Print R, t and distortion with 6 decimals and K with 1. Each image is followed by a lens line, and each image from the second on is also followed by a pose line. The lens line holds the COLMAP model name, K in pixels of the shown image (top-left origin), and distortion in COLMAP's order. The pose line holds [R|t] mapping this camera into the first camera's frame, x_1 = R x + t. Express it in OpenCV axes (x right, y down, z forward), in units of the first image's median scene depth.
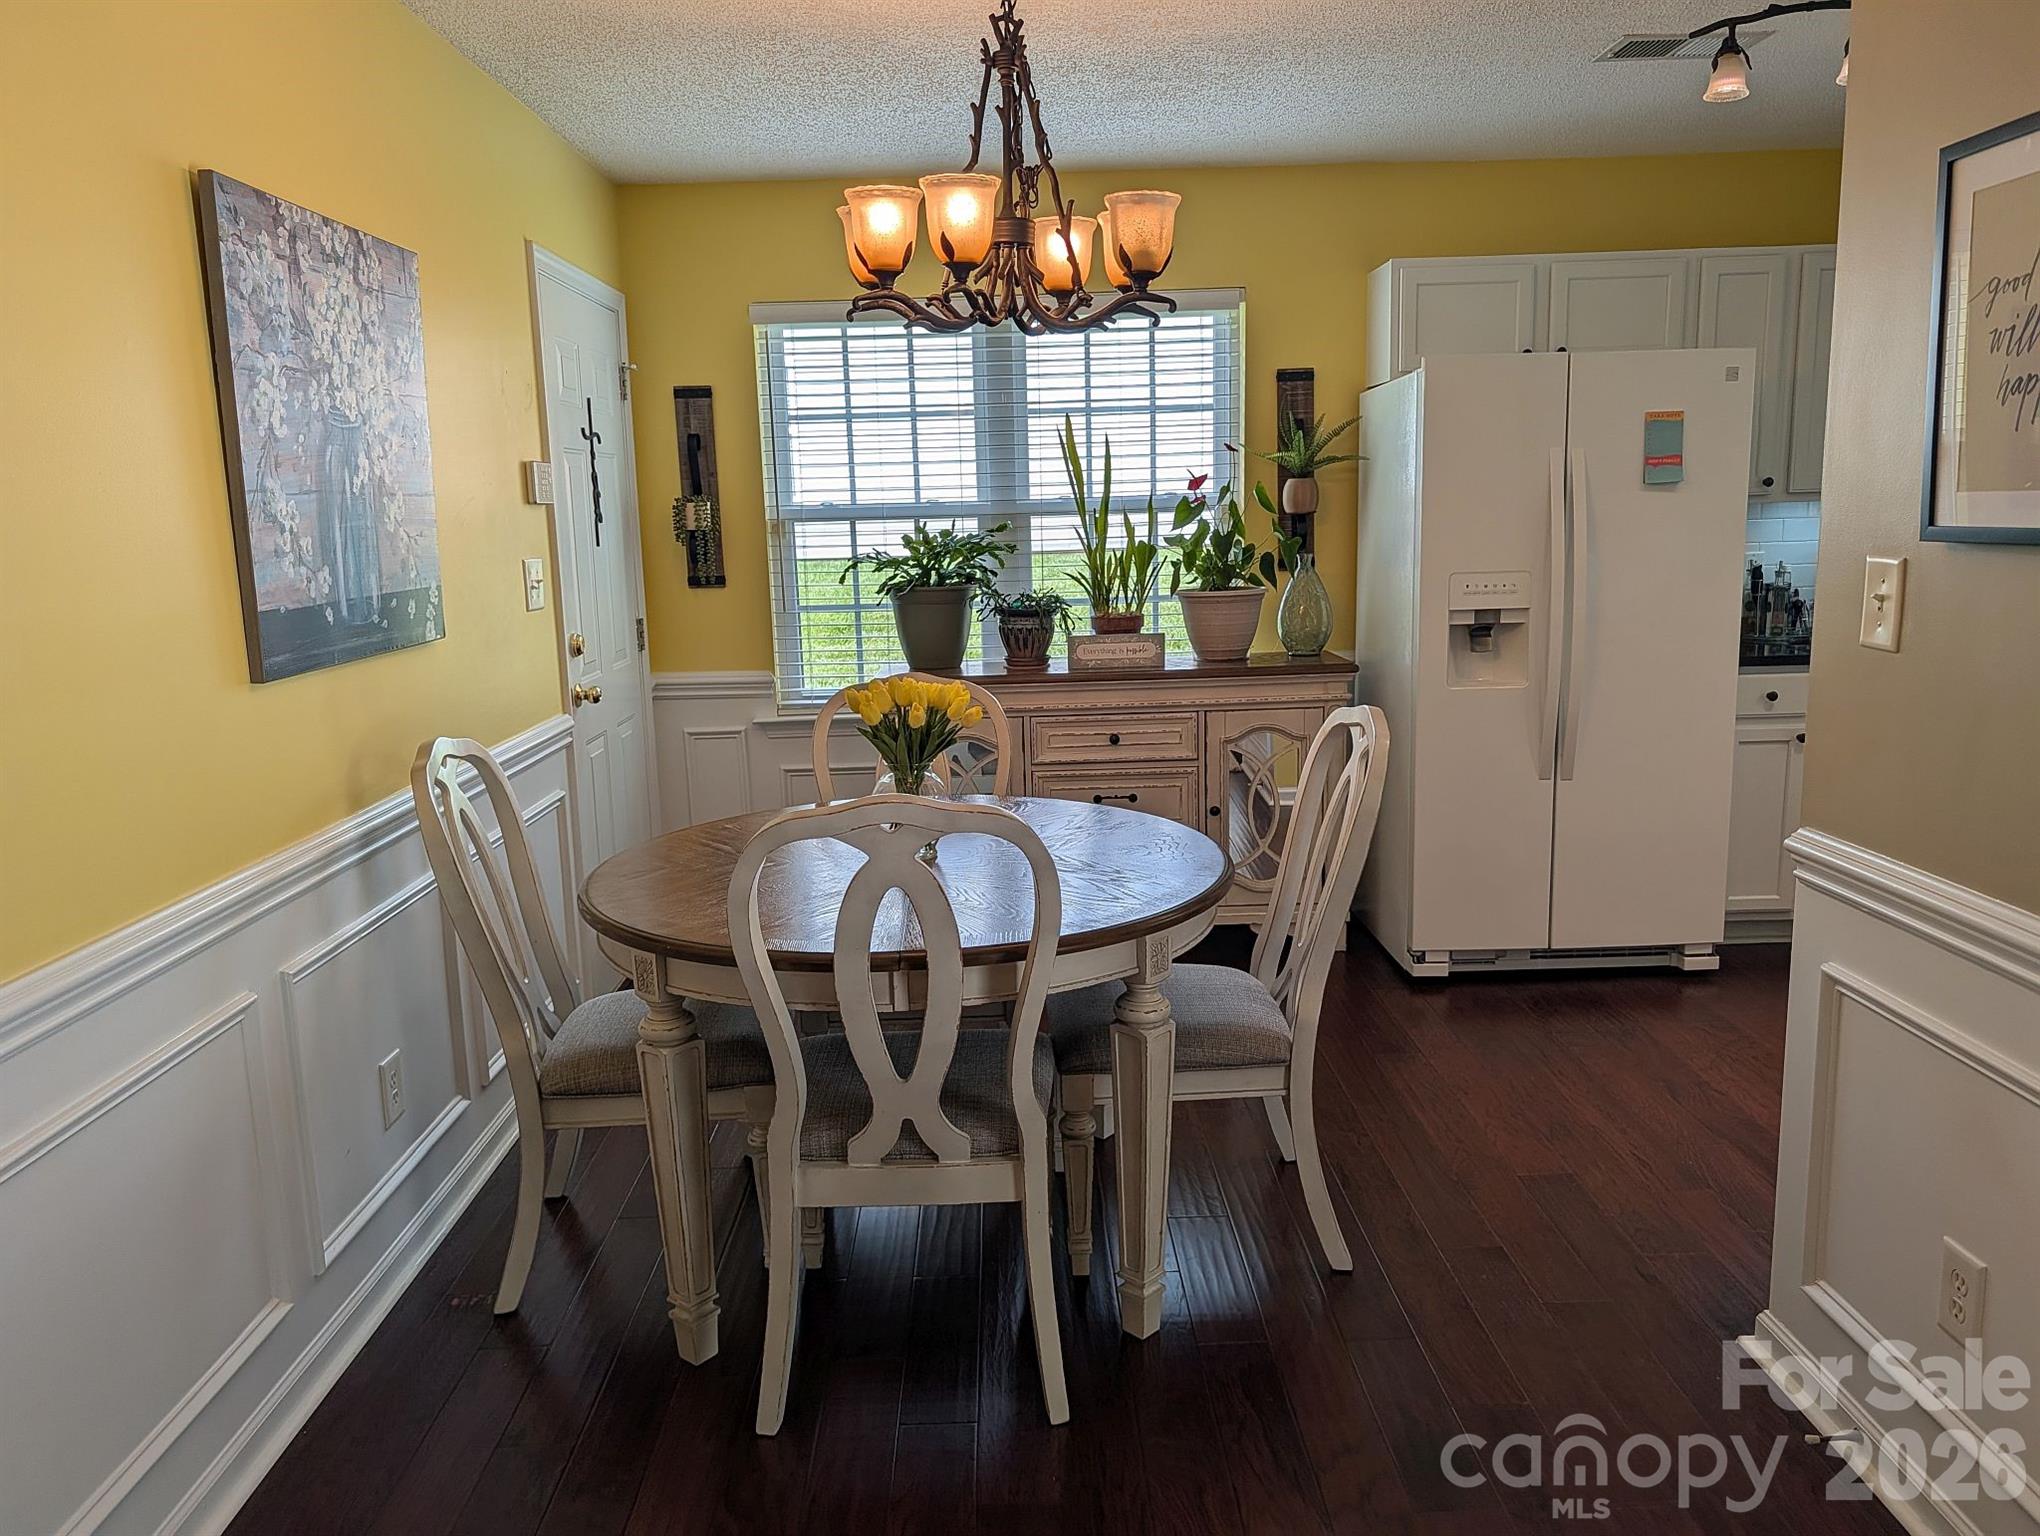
lens RADIAL K [[1459.9, 0, 1023.7], [0, 1459.9, 778.1], [0, 0, 1]] dist [0.023164, -0.027568]
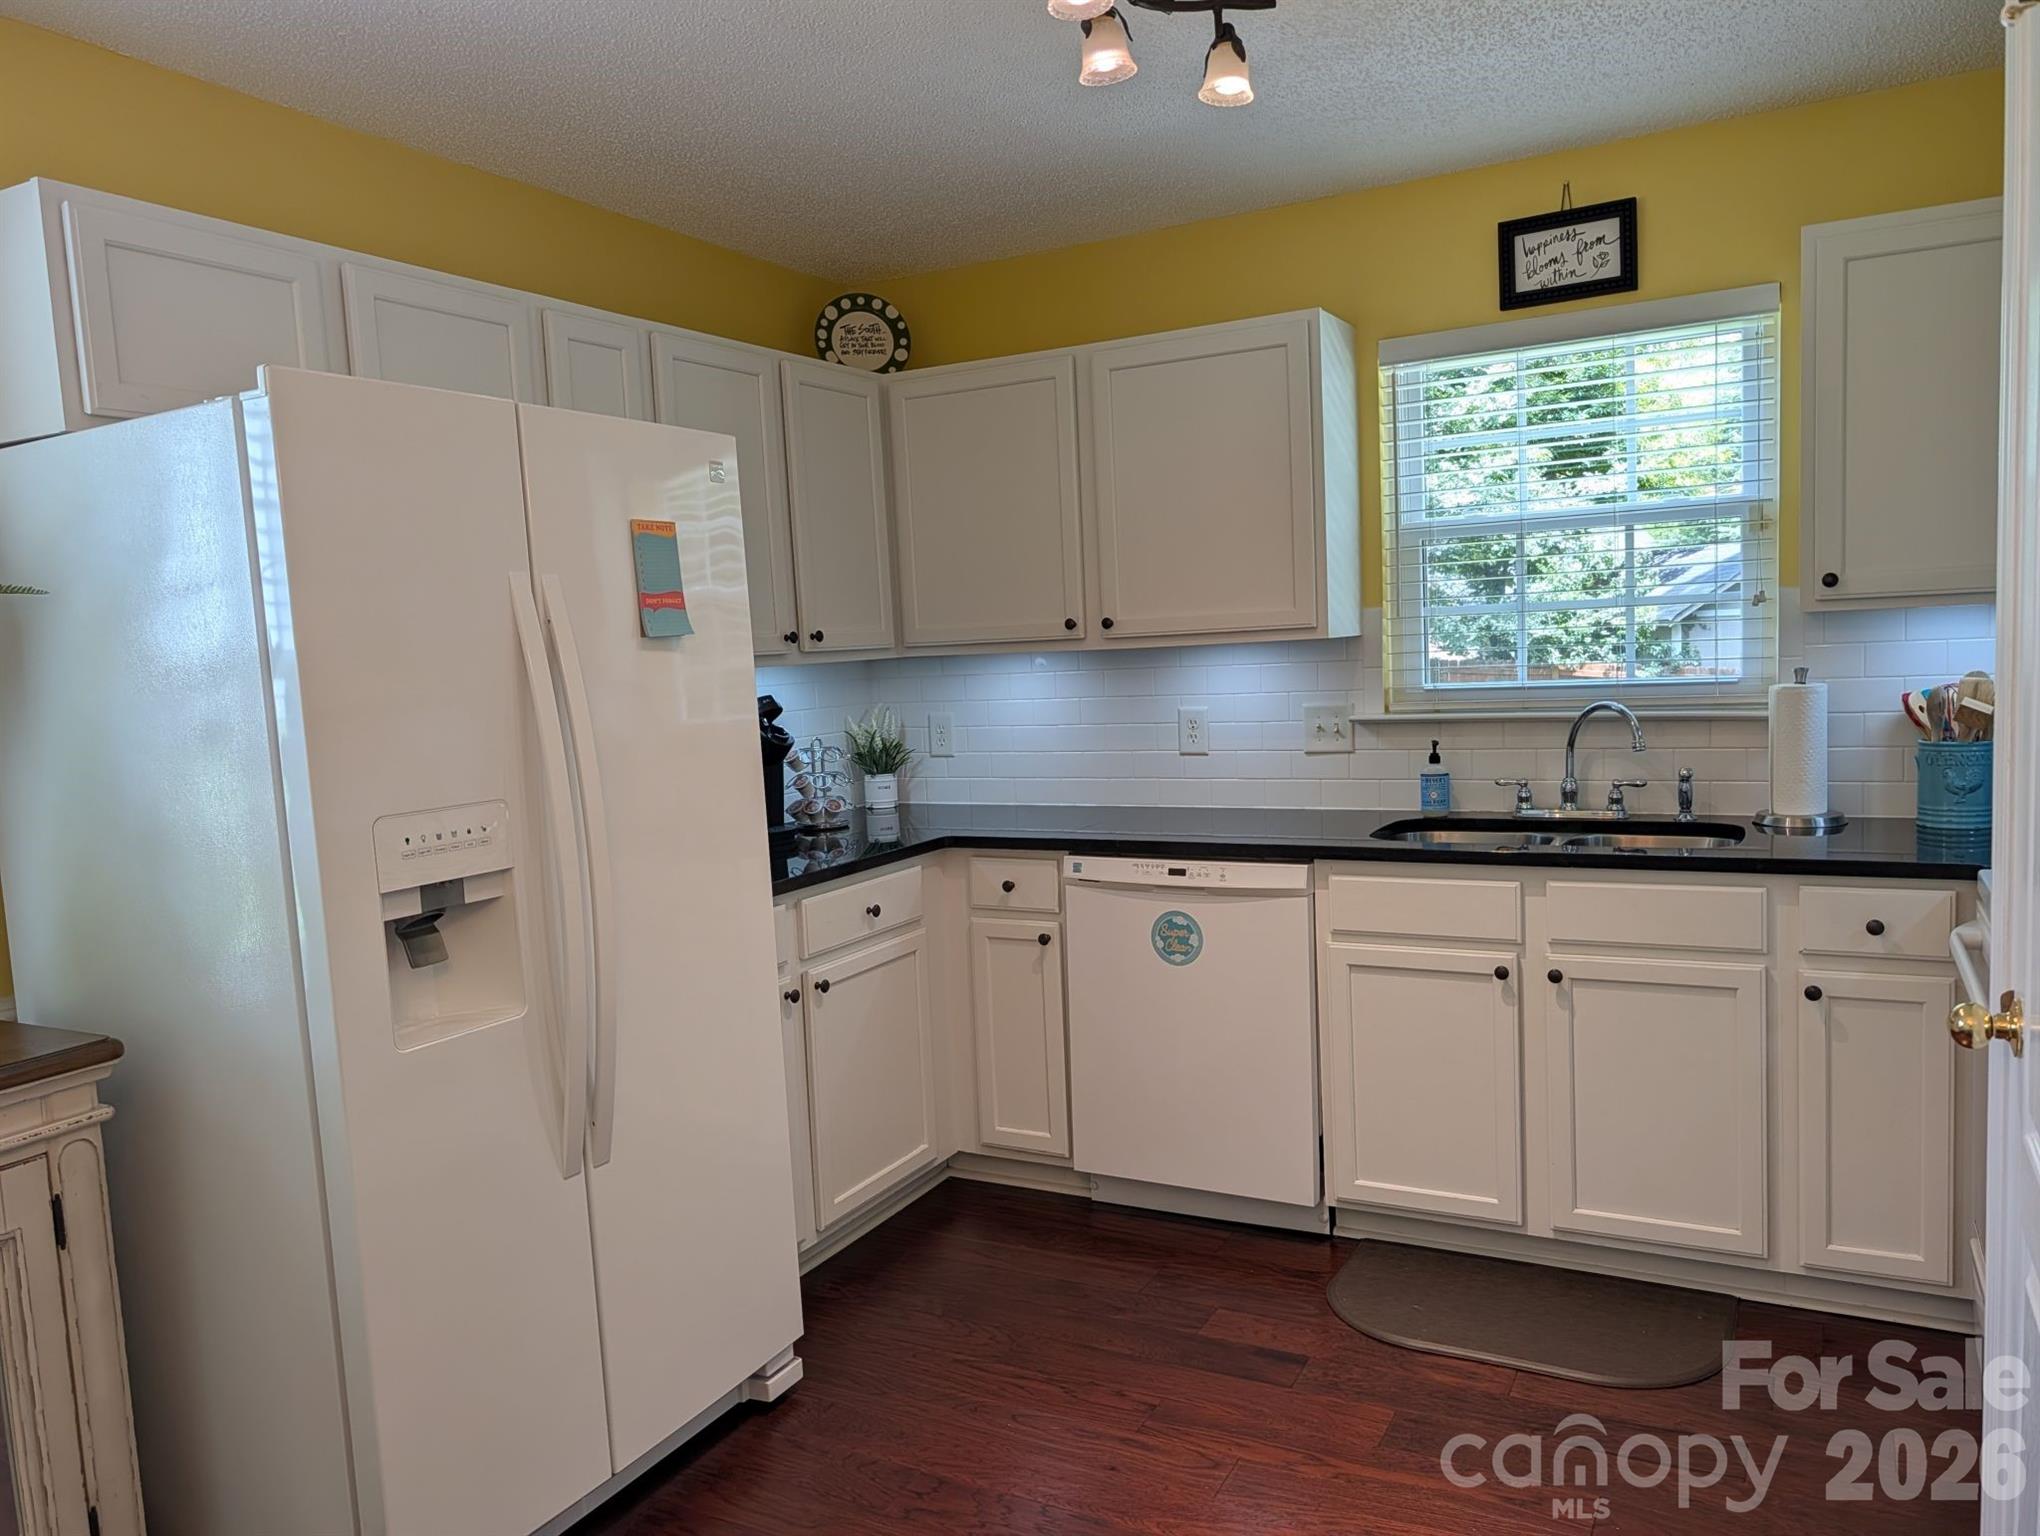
lens RADIAL K [[1459.9, 0, 1024.1], [0, 1459.9, 775.3], [0, 0, 1]] dist [0.023164, -0.027568]
pose [[0.496225, -0.076416, 0.864824, -0.016071], [0.190044, 0.981522, -0.022317, -0.093250], [-0.847139, 0.175429, 0.501578, 0.523174]]
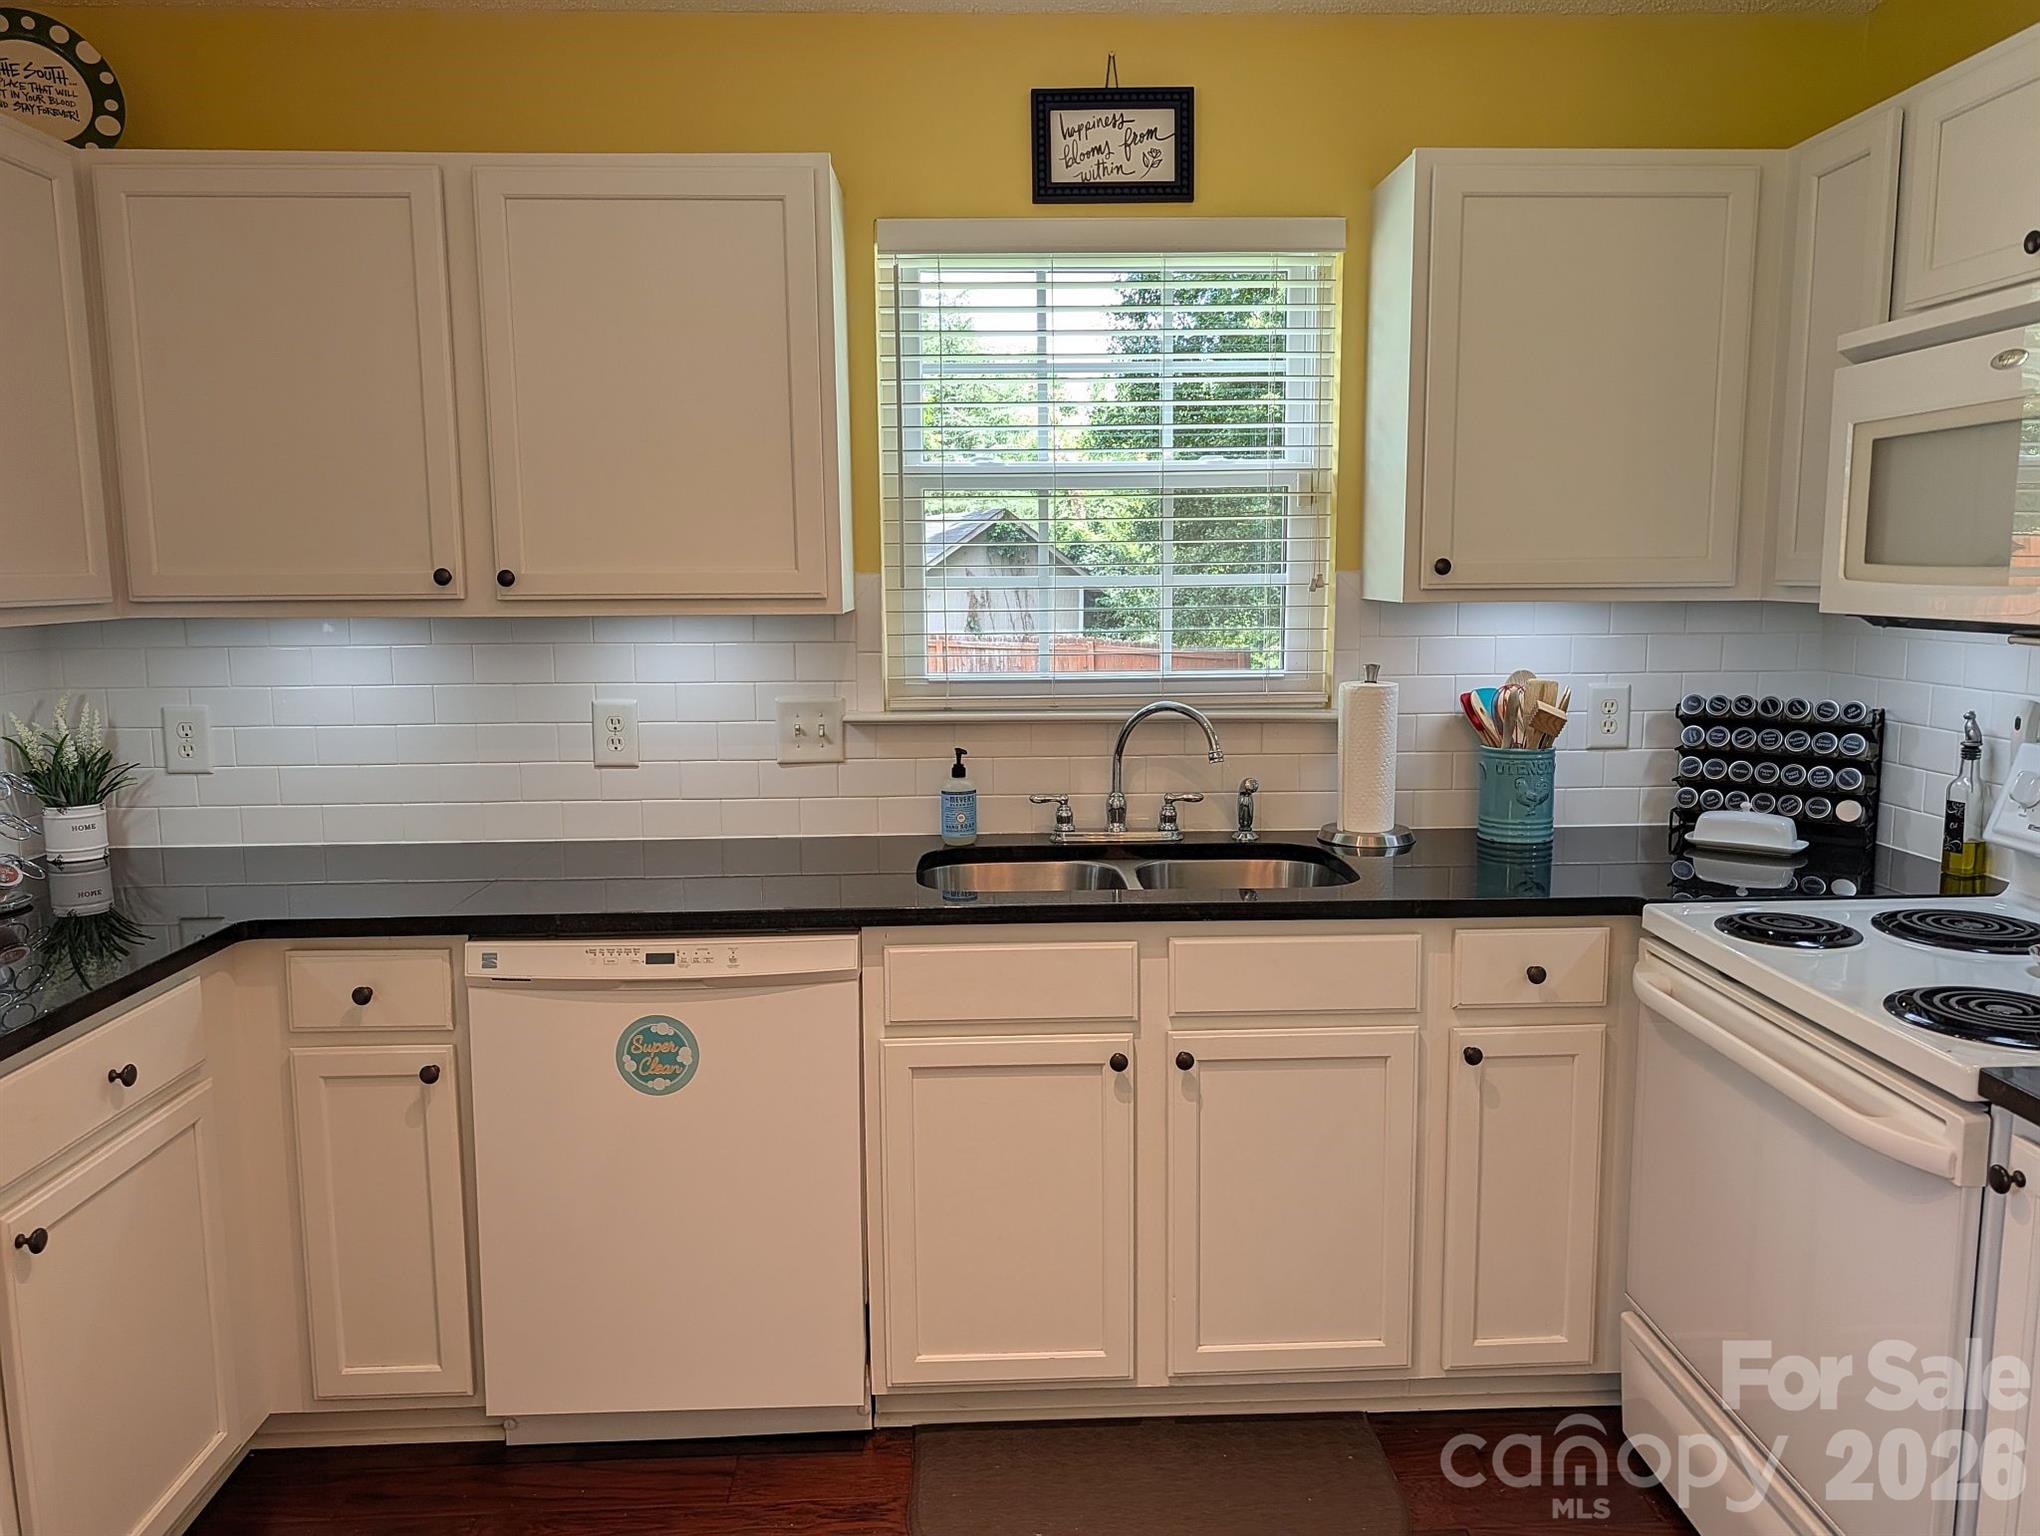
lens RADIAL K [[1459.9, 0, 1033.0], [0, 1459.9, 758.0], [0, 0, 1]] dist [0.023164, -0.027568]
pose [[-0.019261, -0.099073, 0.994894, 0.168740], [0.189445, 0.976690, 0.100928, -0.139710], [-0.981702, 0.190422, -0.000043, 0.700214]]
